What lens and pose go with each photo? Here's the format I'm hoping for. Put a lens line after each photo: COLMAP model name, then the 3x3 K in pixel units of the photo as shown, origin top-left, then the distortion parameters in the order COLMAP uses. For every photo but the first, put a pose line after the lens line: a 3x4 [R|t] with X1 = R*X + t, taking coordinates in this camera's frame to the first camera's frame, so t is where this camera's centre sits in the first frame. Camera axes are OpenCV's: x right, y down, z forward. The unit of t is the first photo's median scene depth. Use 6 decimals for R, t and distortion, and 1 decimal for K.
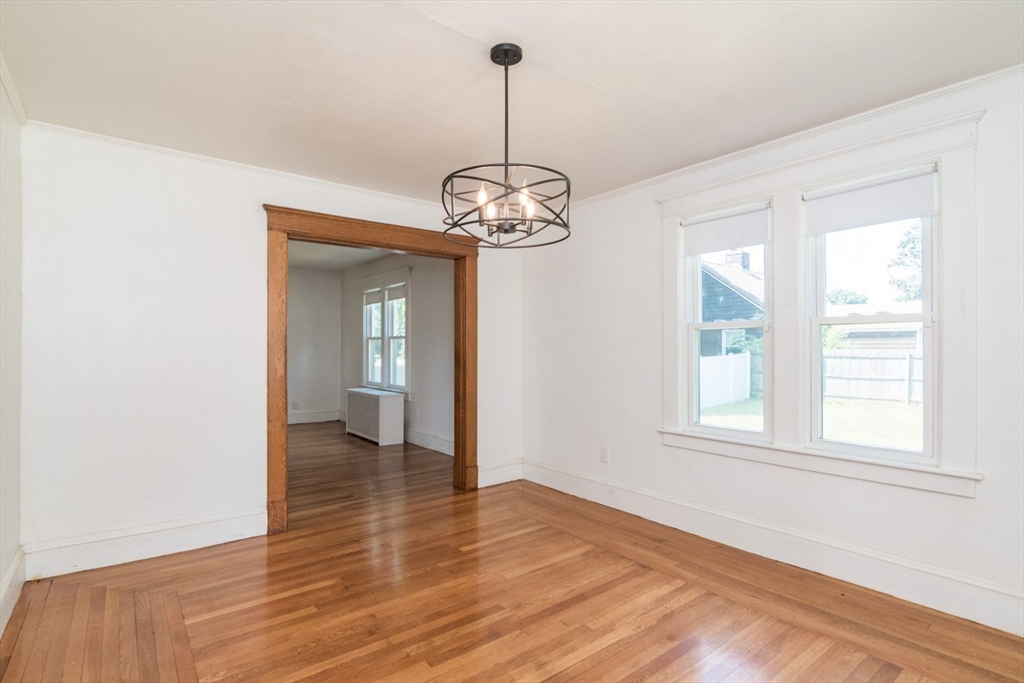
lens RADIAL K [[506.7, 0, 506.5], [0, 506.7, 343.3], [0, 0, 1]] dist [-0.011133, -0.002688]
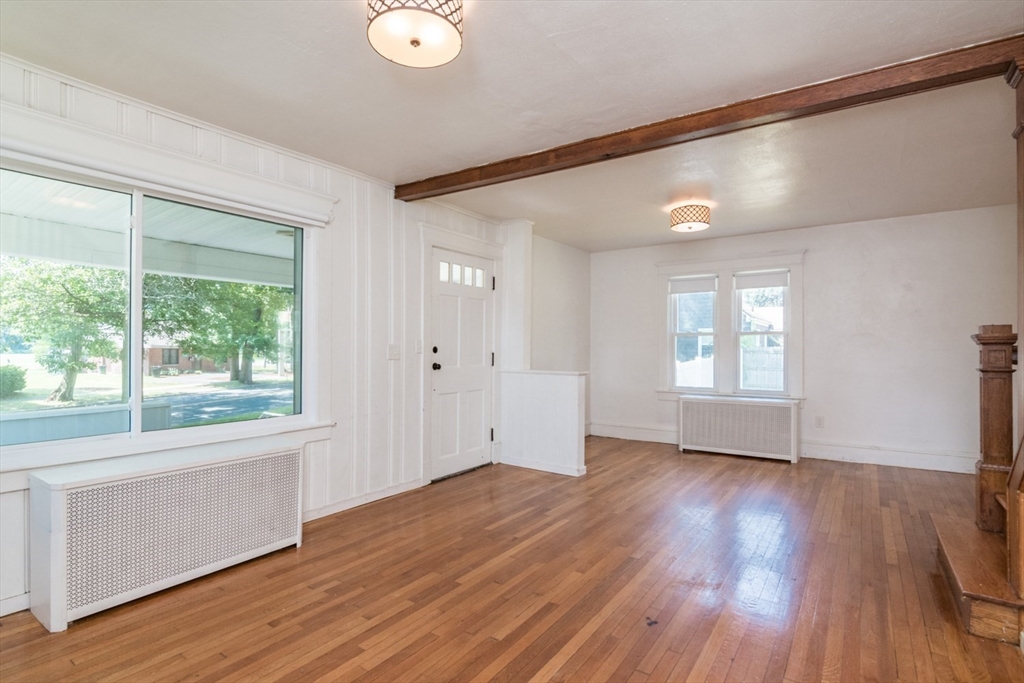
lens RADIAL K [[506.7, 0, 487.7], [0, 506.7, 344.4], [0, 0, 1]] dist [-0.011133, -0.002688]
pose [[0.965105, 0.002826, 0.261849, -0.823892], [-0.002157, 0.999994, -0.002844, 0.010079], [-0.261855, 0.002180, 0.965105, 0.299549]]
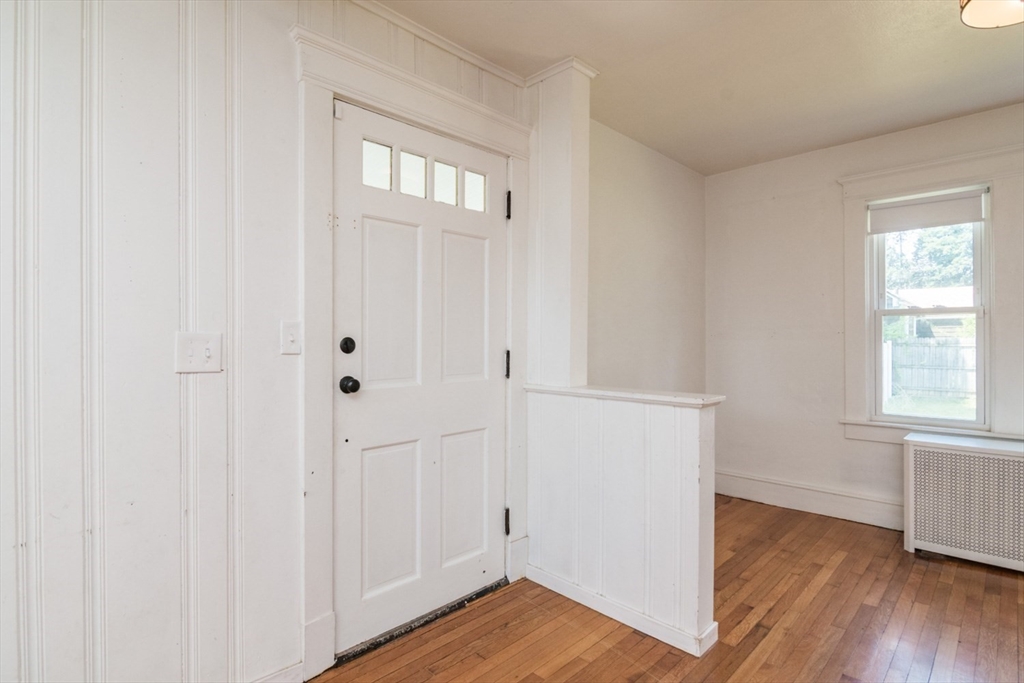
lens RADIAL K [[506.7, 0, 480.5], [0, 506.7, 338.6], [0, 0, 1]] dist [-0.011133, -0.002688]
pose [[0.996038, -0.001856, 0.088907, -0.681046], [0.001861, 0.999998, 0.000029, 0.011439], [-0.088907, 0.000137, 0.996040, 0.641252]]
